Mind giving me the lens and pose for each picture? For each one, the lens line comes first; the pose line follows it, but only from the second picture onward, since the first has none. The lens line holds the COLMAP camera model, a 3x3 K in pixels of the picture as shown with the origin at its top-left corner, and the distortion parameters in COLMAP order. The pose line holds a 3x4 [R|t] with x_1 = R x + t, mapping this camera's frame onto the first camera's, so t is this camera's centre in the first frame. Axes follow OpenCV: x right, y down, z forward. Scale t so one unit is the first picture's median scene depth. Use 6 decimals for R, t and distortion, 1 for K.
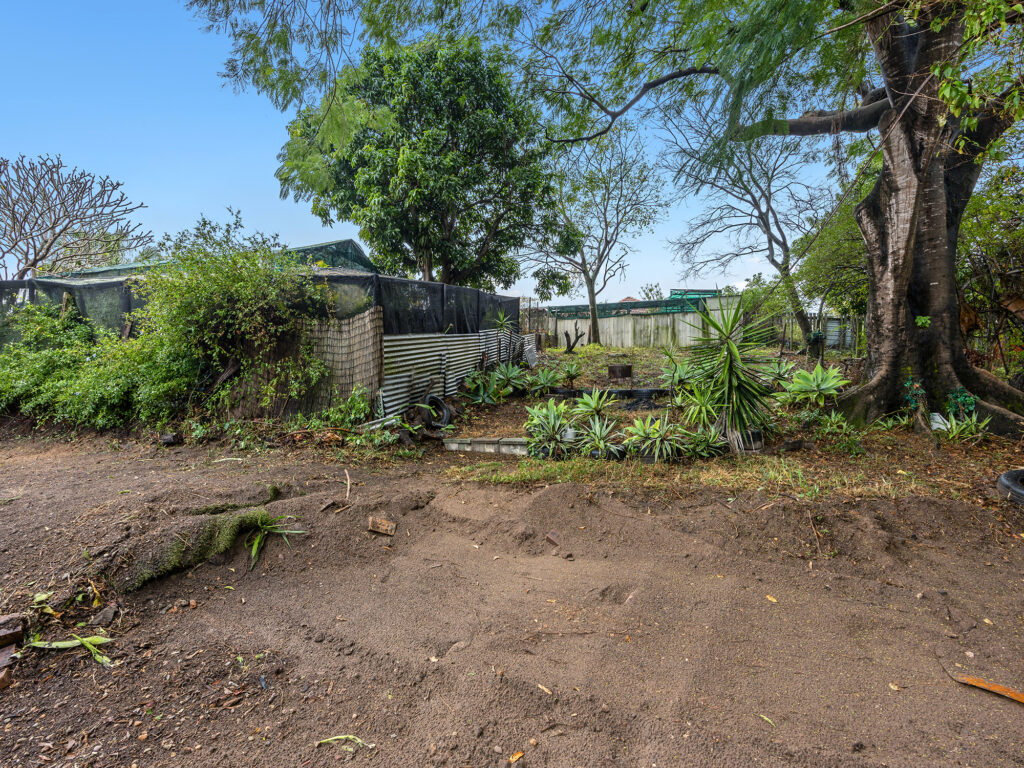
lens RADIAL K [[461.4, 0, 511.5], [0, 461.4, 385.9], [0, 0, 1]] dist [0.002708, 0.000465]
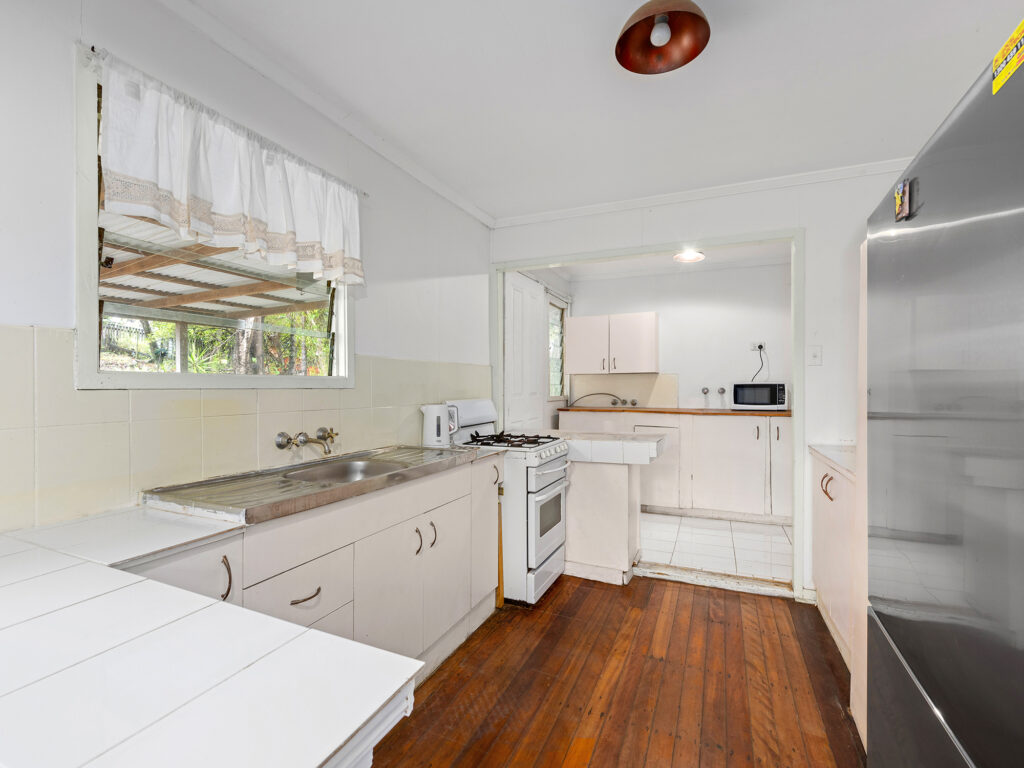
lens RADIAL K [[461.4, 0, 511.4], [0, 461.4, 386.6], [0, 0, 1]] dist [0.002708, 0.000465]
pose [[0.205103, 0.001421, 0.978739, -1.273057], [-0.003371, 0.999994, -0.000746, 0.002319], [-0.978735, -0.003146, 0.205107, -0.875289]]
